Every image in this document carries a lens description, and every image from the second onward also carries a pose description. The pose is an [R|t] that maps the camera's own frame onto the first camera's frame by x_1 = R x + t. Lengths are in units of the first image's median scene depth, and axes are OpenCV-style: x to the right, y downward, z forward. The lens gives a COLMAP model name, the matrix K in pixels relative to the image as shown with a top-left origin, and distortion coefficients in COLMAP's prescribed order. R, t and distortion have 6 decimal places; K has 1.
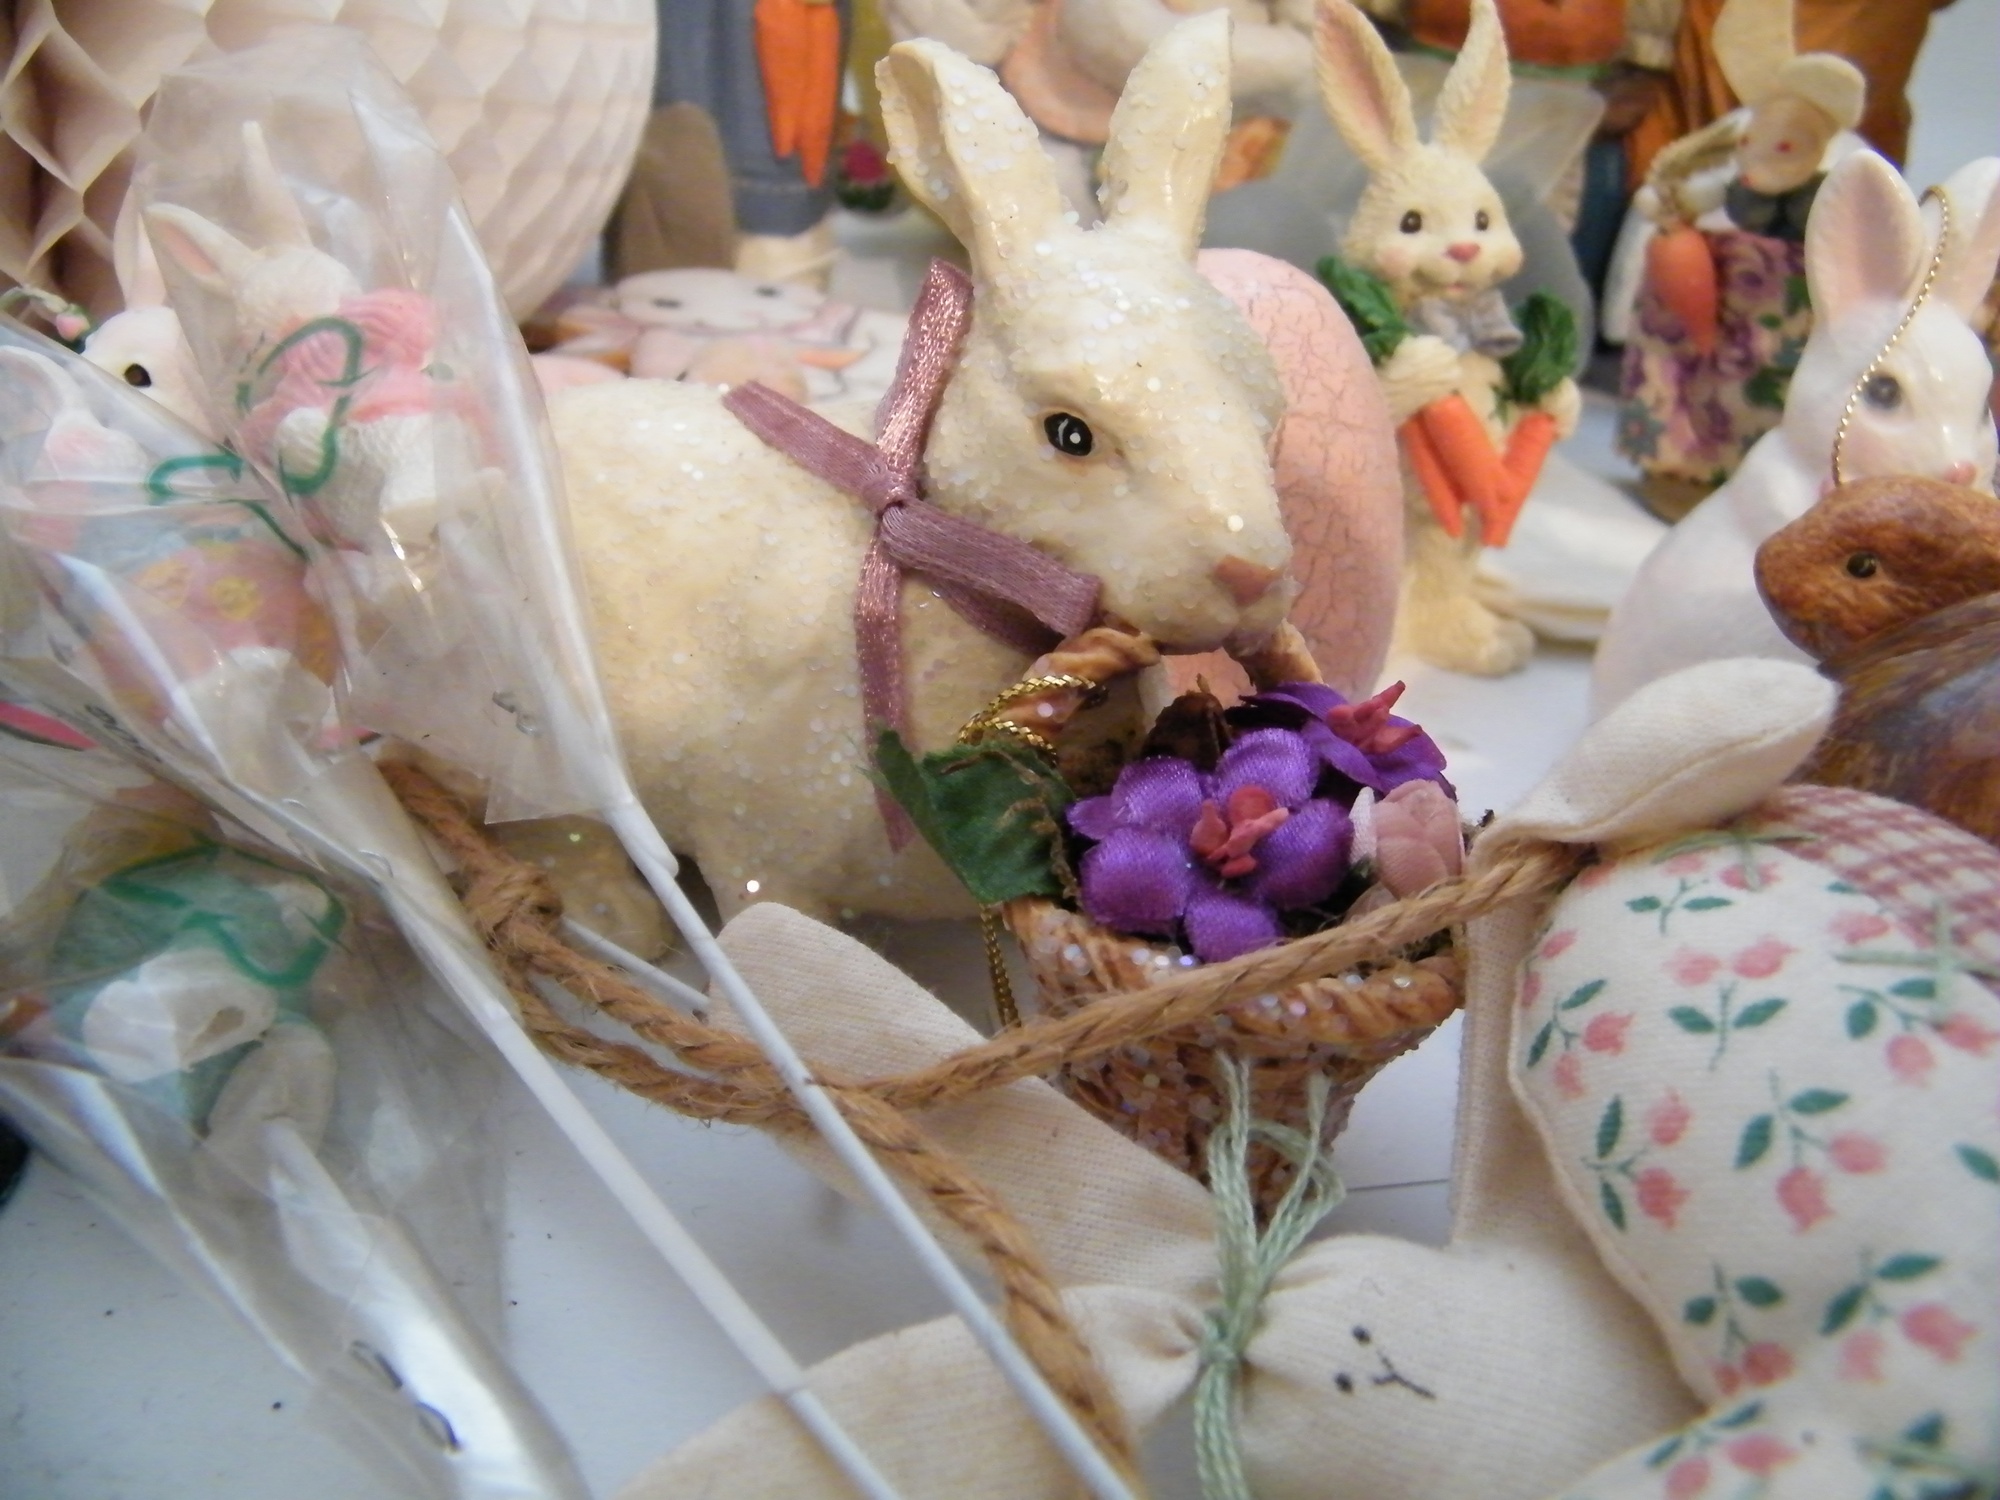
lens RADIAL K [[1644.7, 0, 1000.0], [0, 1644.7, 750.0], [0, 0, 1]] dist [-0.201711, 0.144606]
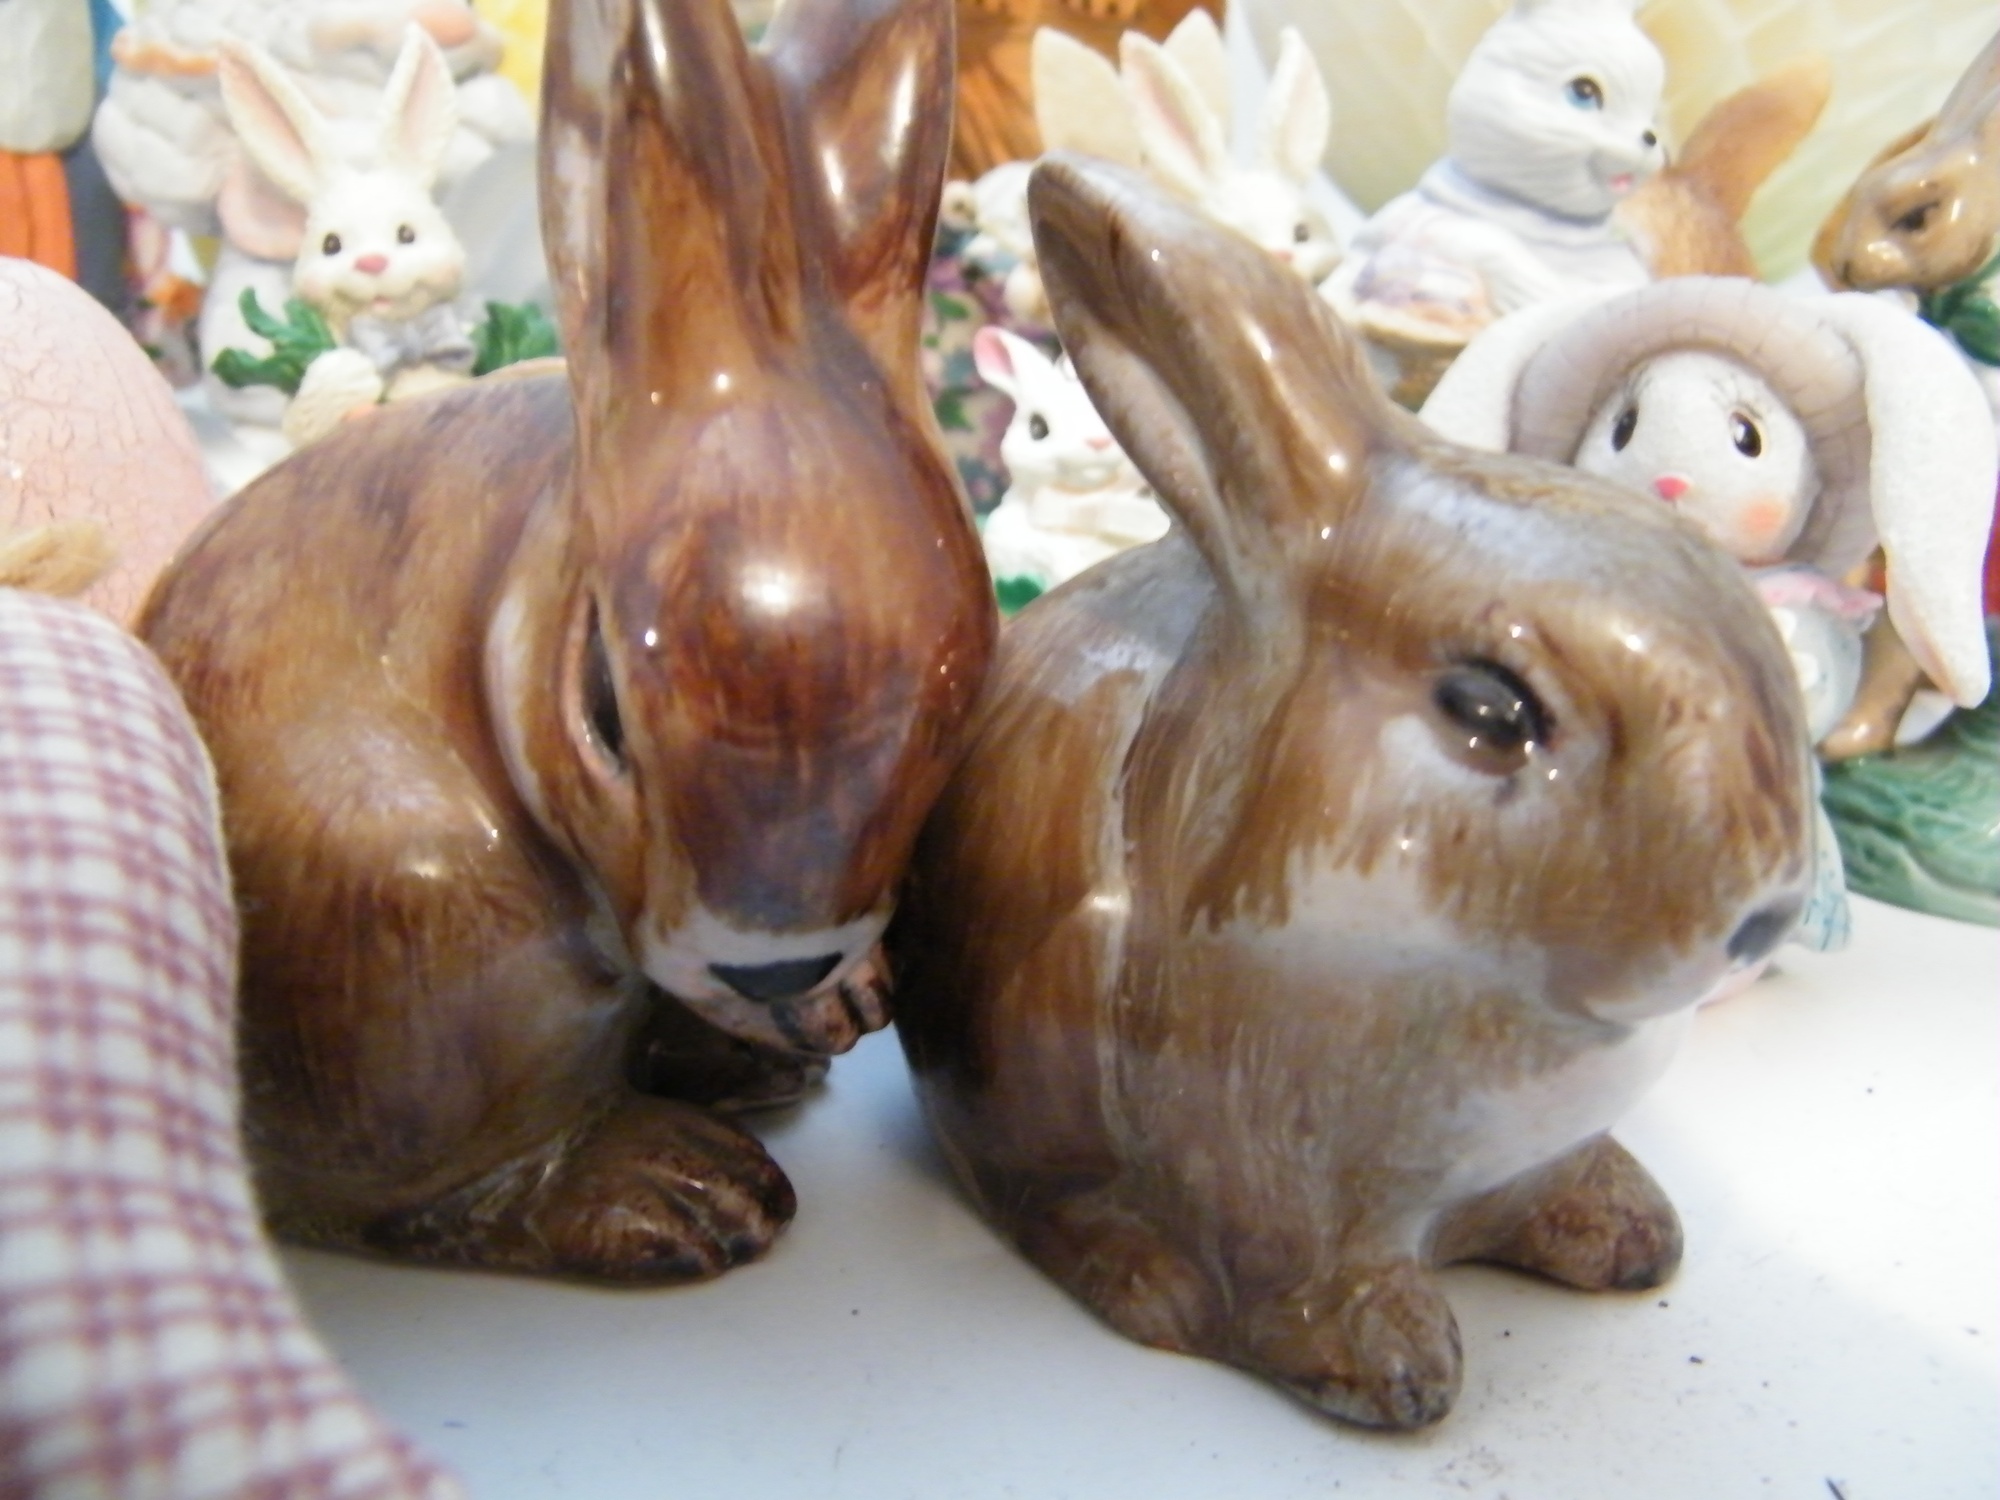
lens RADIAL K [[1644.7, 0, 1000.0], [0, 1644.7, 750.0], [0, 0, 1]] dist [-0.201711, 0.144606]
pose [[0.988484, -0.098482, 0.114893, 0.686451], [0.113060, 0.985288, -0.128160, 0.205051], [-0.100581, 0.139673, 0.985076, 0.031418]]
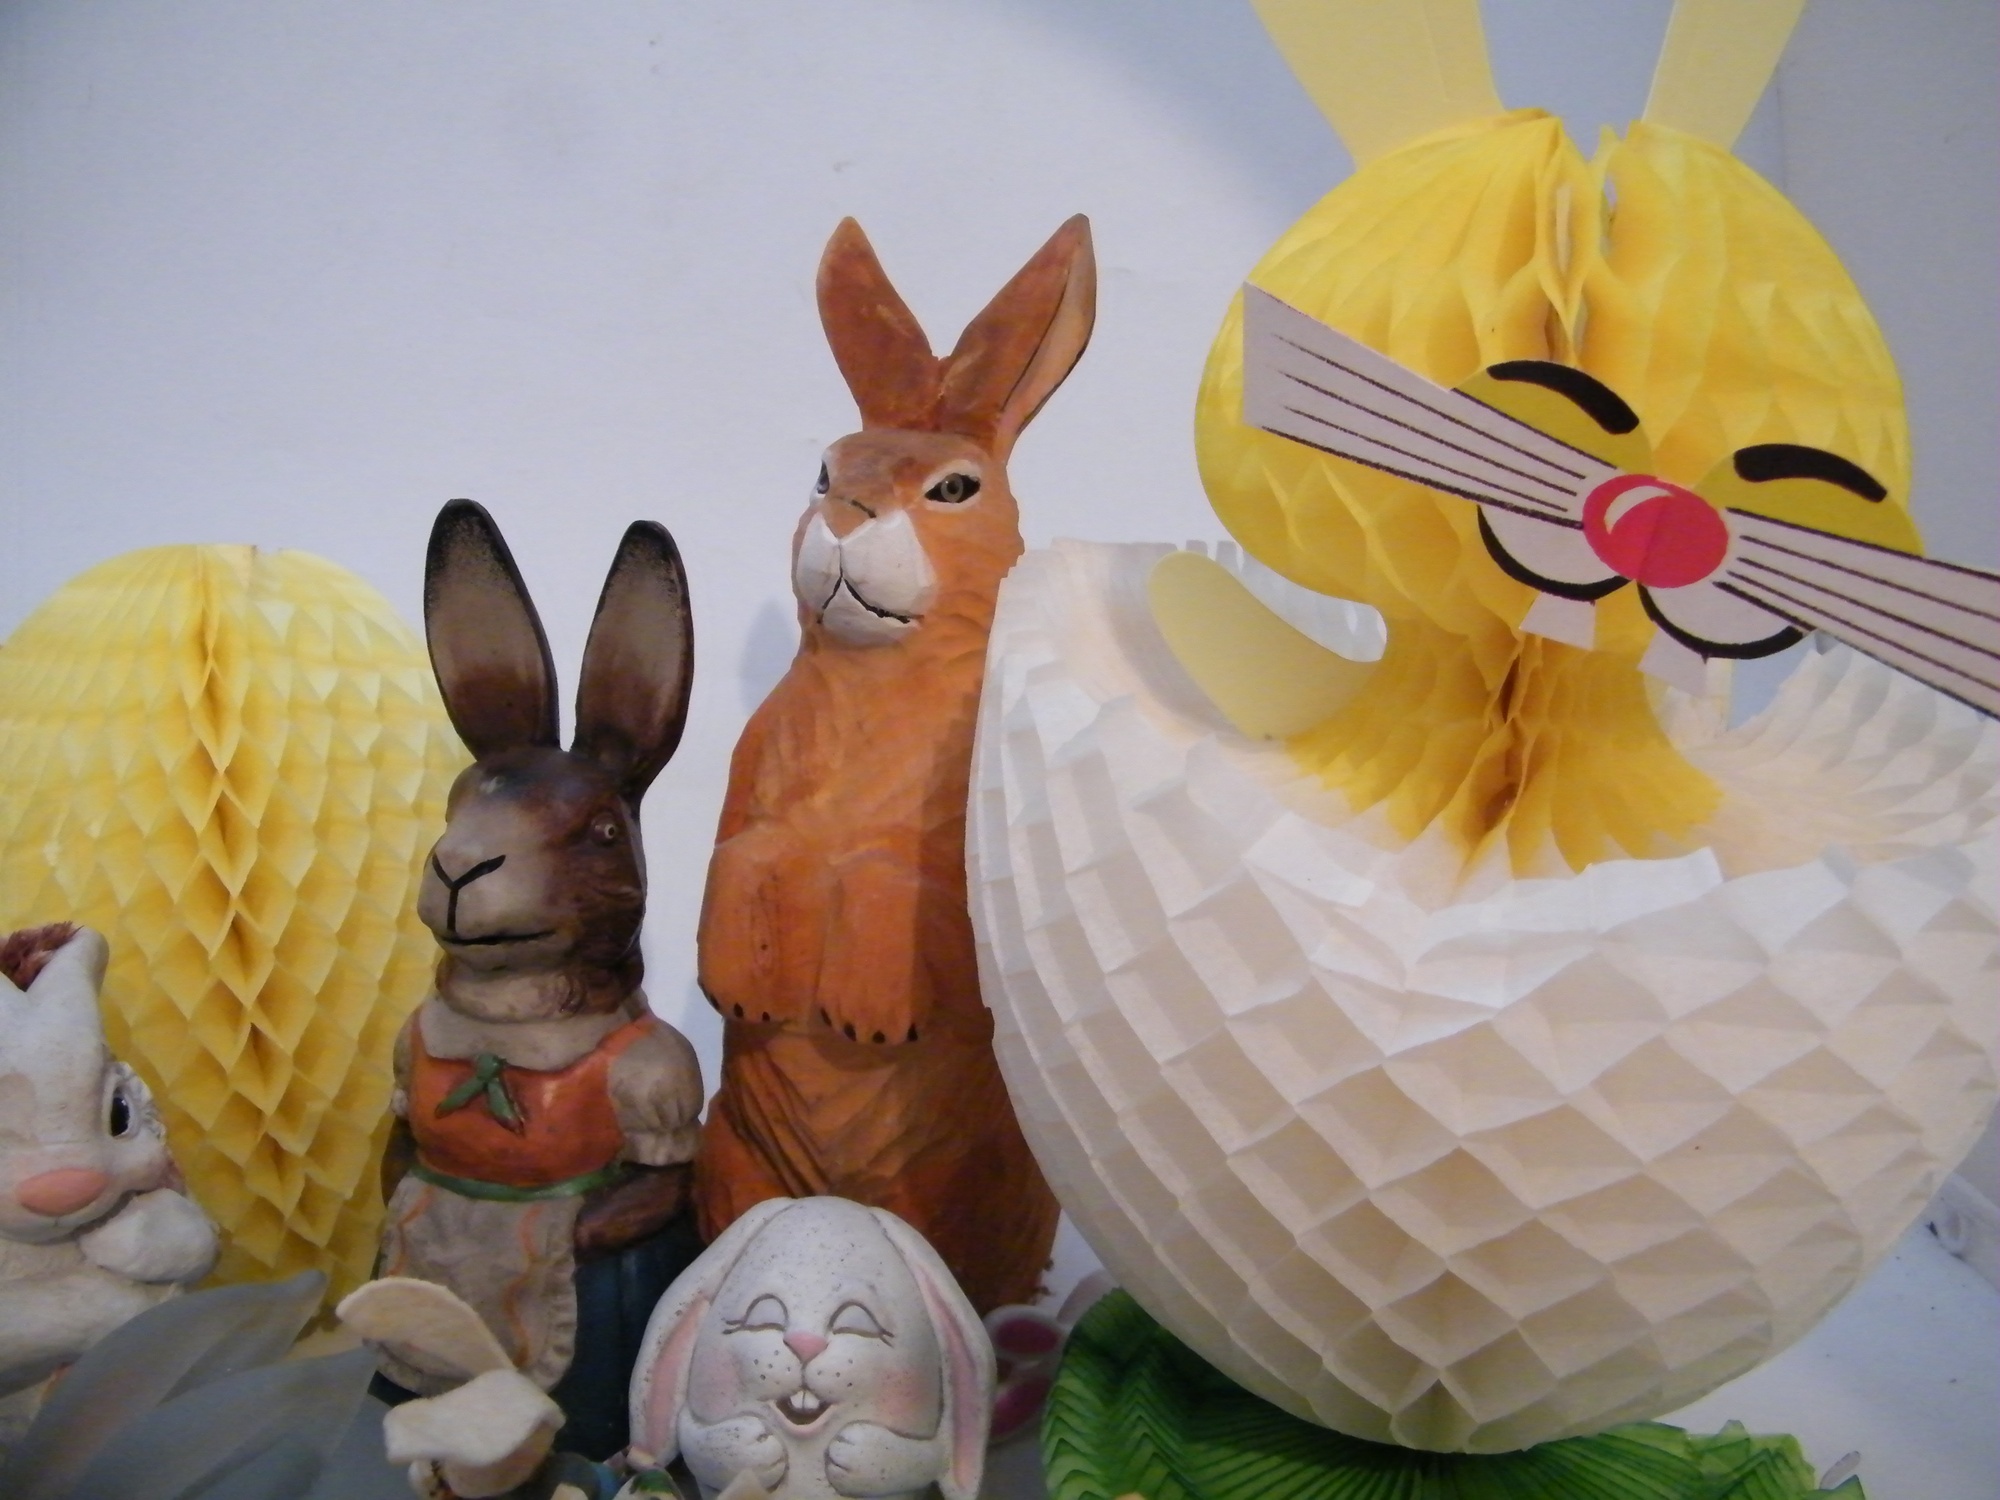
lens RADIAL K [[1648.5, 0, 998.3], [0, 1648.5, 748.2], [0, 0, 1]] dist [-0.182992, 0.139593]
pose [[0.995798, -0.074634, 0.053075, 1.256438], [0.088429, 0.934335, -0.345252, -0.692712], [-0.023822, 0.348494, 0.937008, 0.038233]]
